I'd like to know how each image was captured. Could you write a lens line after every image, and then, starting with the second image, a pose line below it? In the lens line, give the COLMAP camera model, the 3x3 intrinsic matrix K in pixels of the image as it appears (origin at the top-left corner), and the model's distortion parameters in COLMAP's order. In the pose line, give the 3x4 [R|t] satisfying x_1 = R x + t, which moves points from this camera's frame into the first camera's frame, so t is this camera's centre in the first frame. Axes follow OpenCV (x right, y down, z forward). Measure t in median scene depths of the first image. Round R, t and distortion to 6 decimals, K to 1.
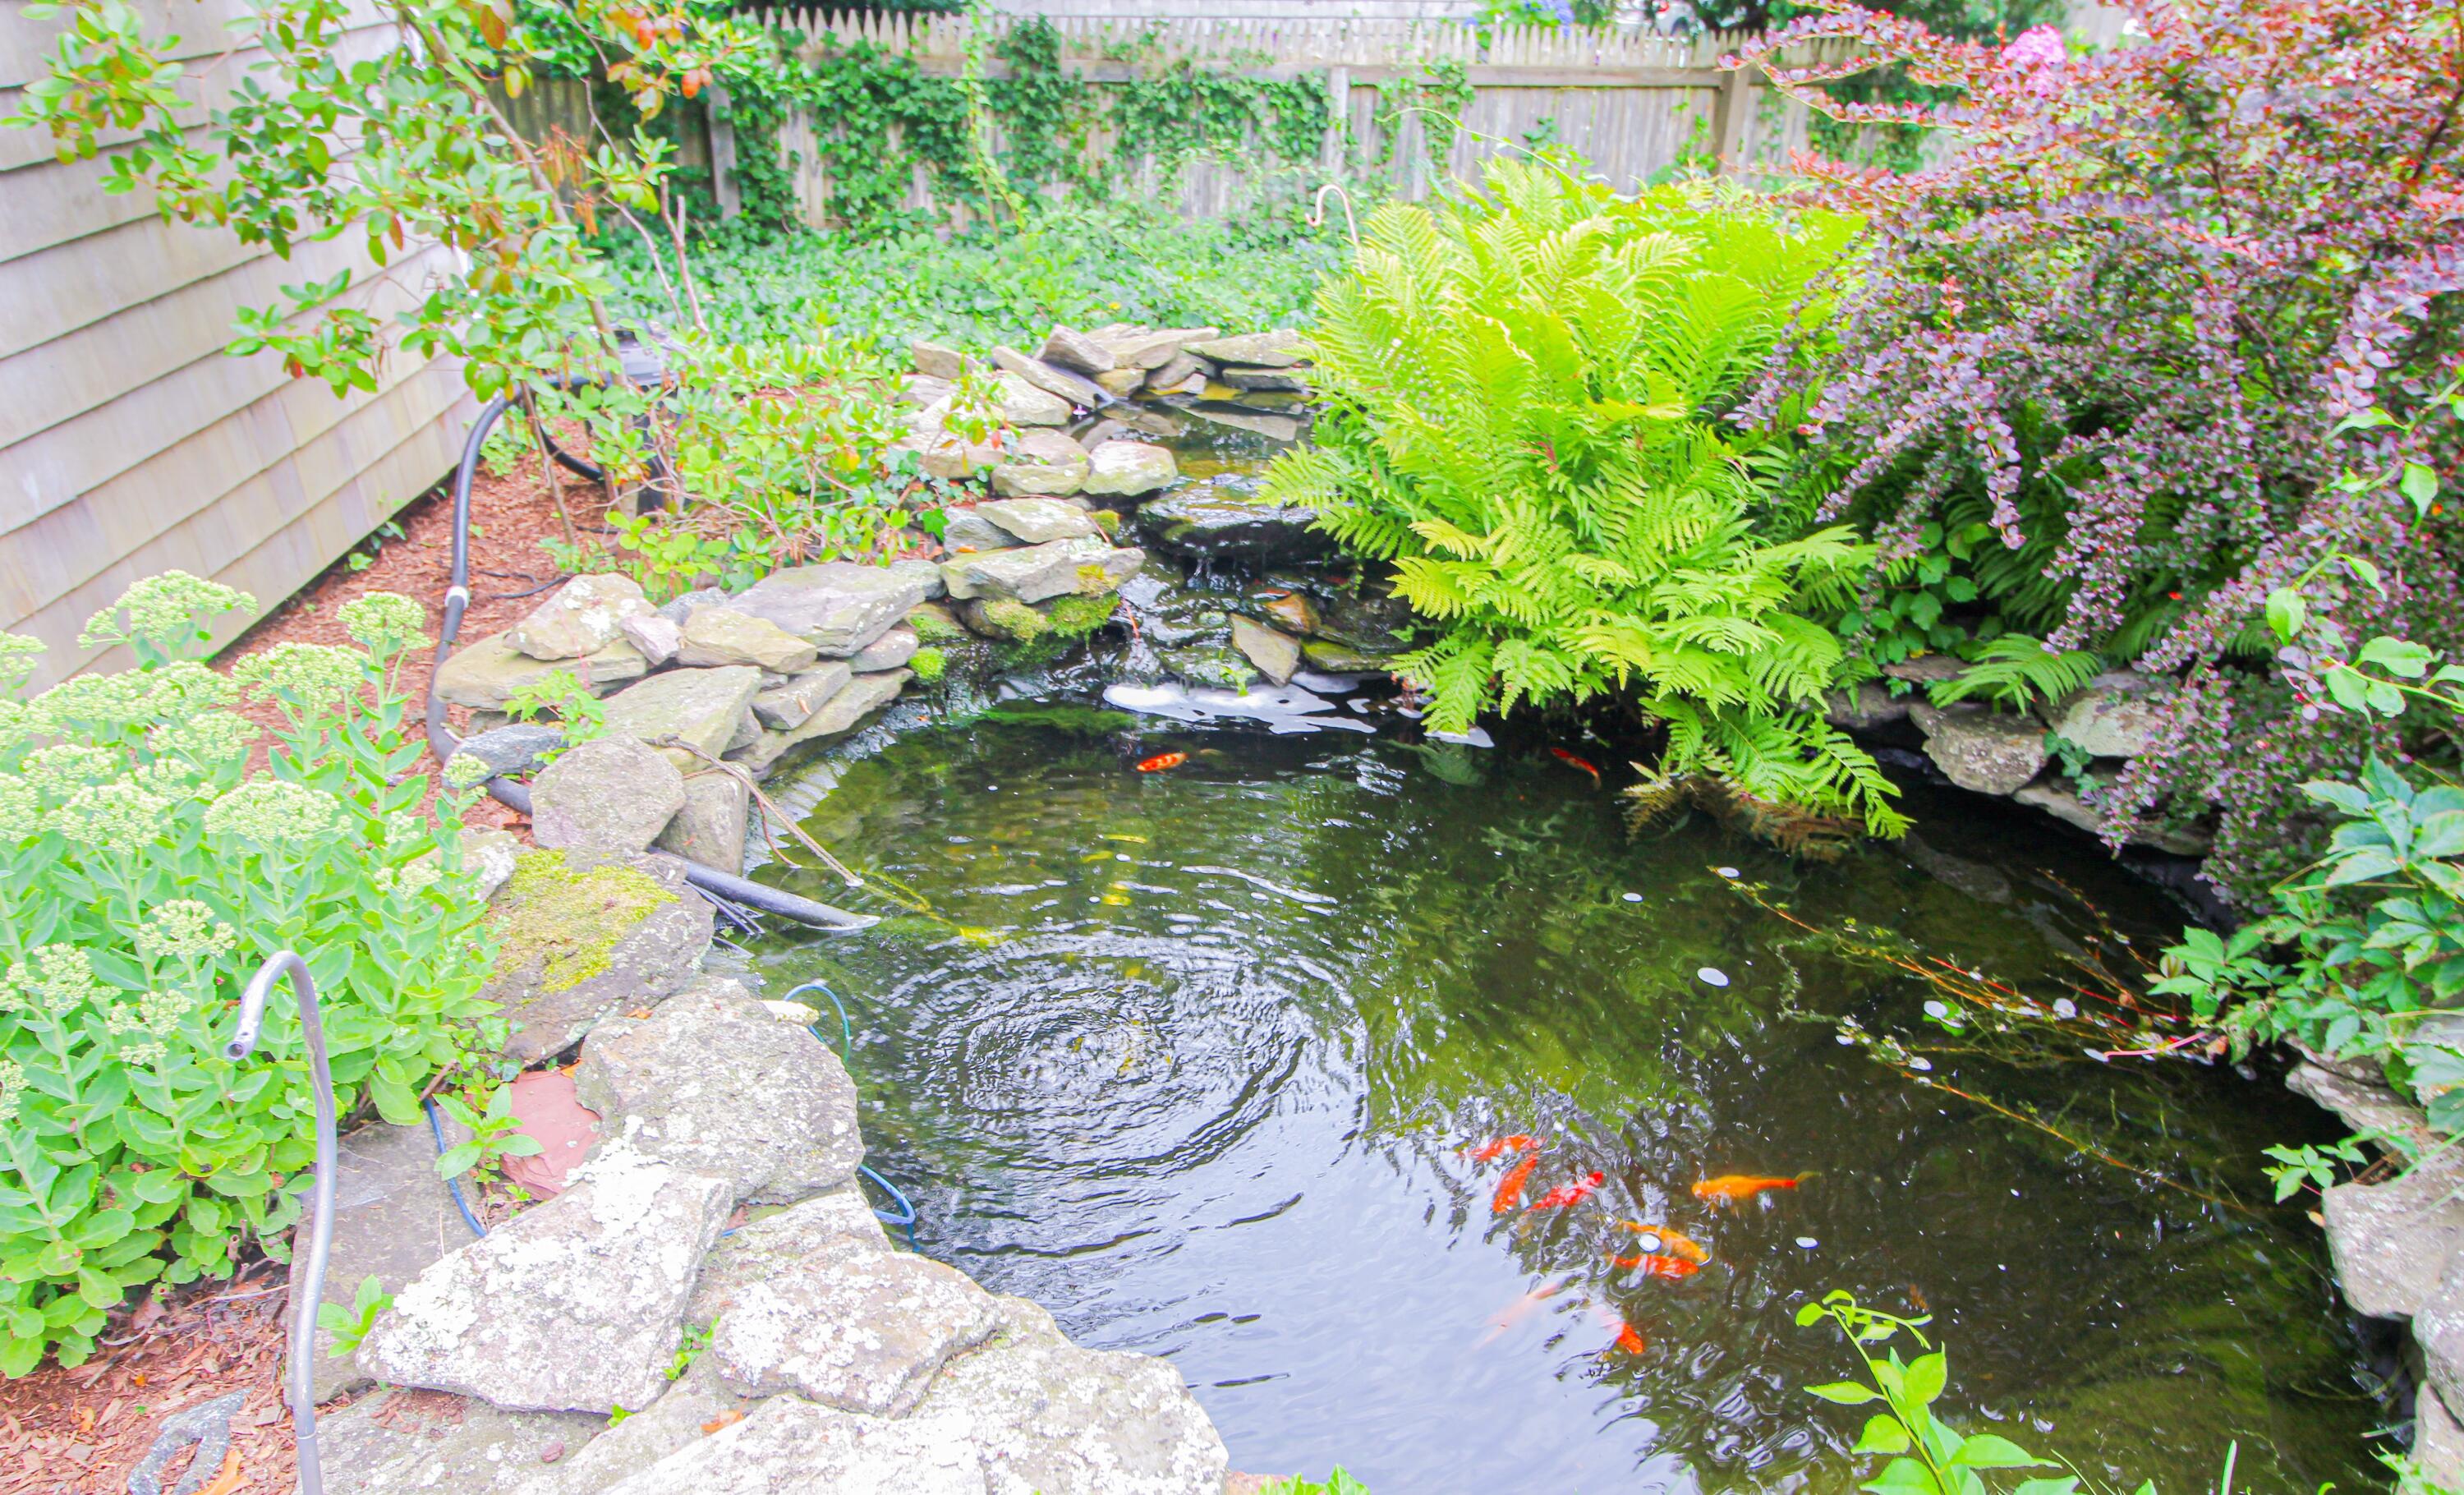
lens RADIAL K [[1649.4, 0, 1231.8], [0, 1649.4, 746.3], [0, 0, 1]] dist [0.005444, -0.005084]
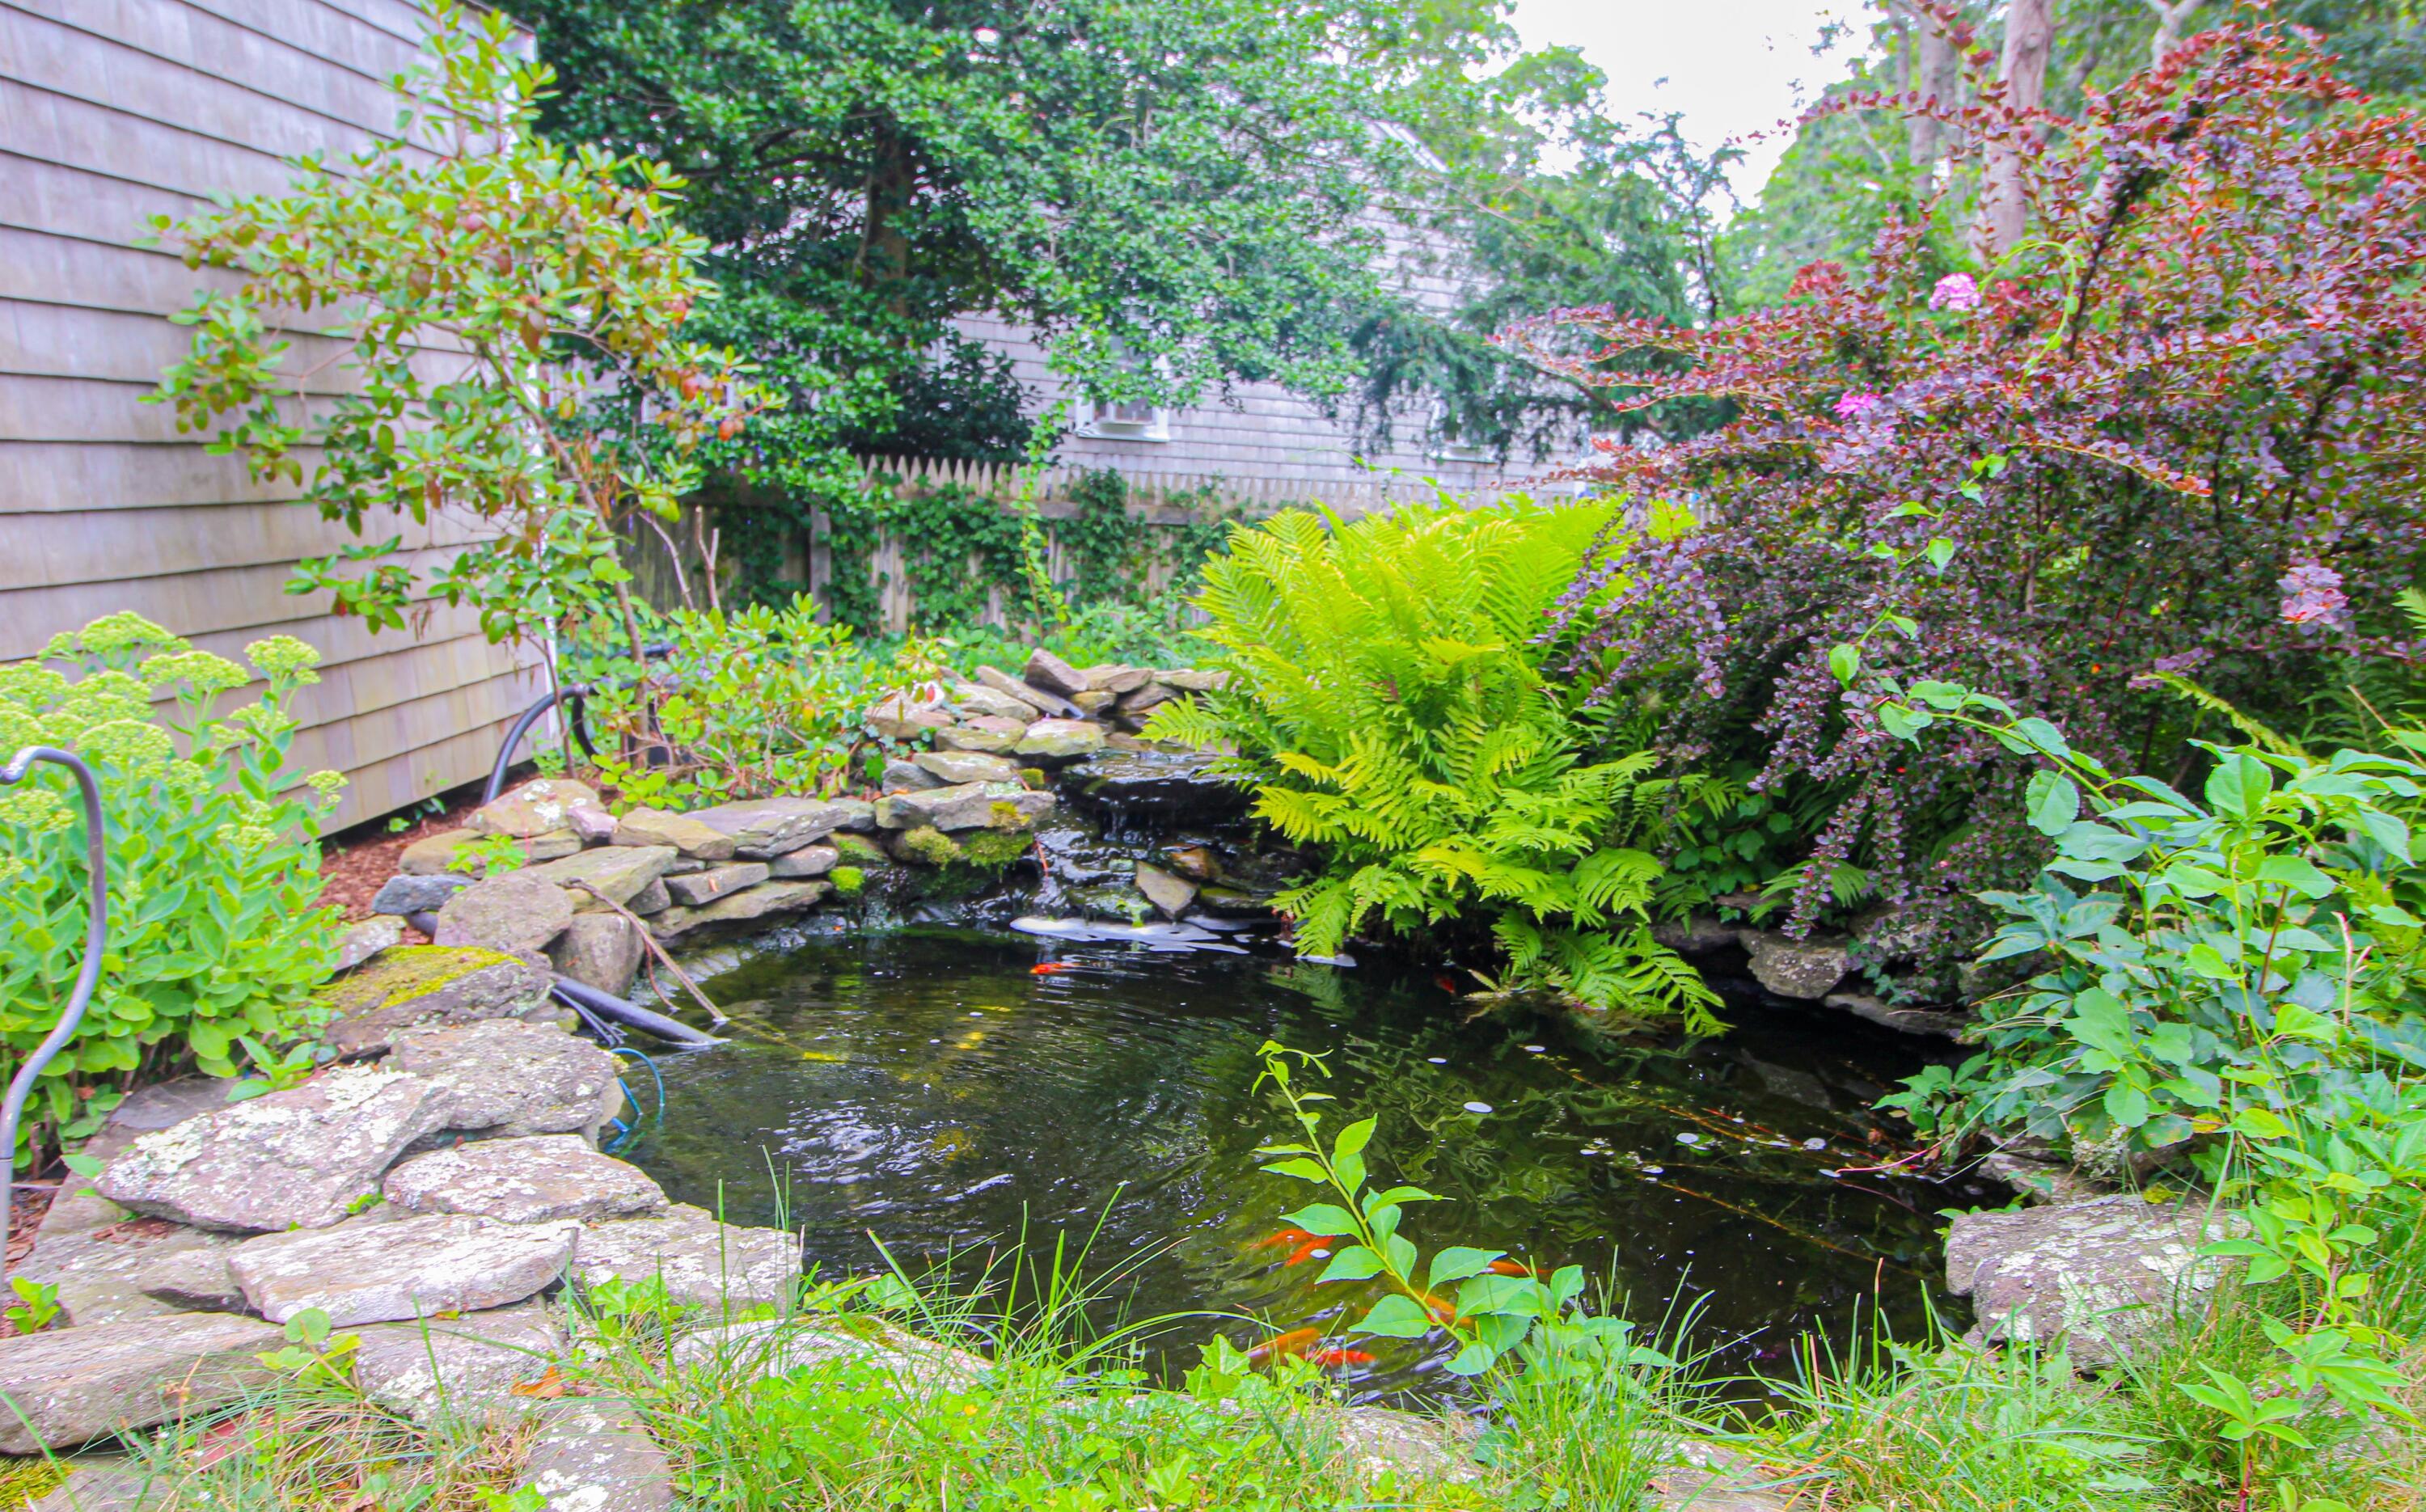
lens RADIAL K [[1602.3, 0, 1212.9], [0, 1602.3, 756.5], [0, 0, 1]] dist [-0.000037, -0.004696]
pose [[0.997519, 0.021332, -0.067092, 0.137848], [-0.038159, 0.964684, -0.260631, 0.148444], [0.059162, 0.262545, 0.963104, -0.047126]]
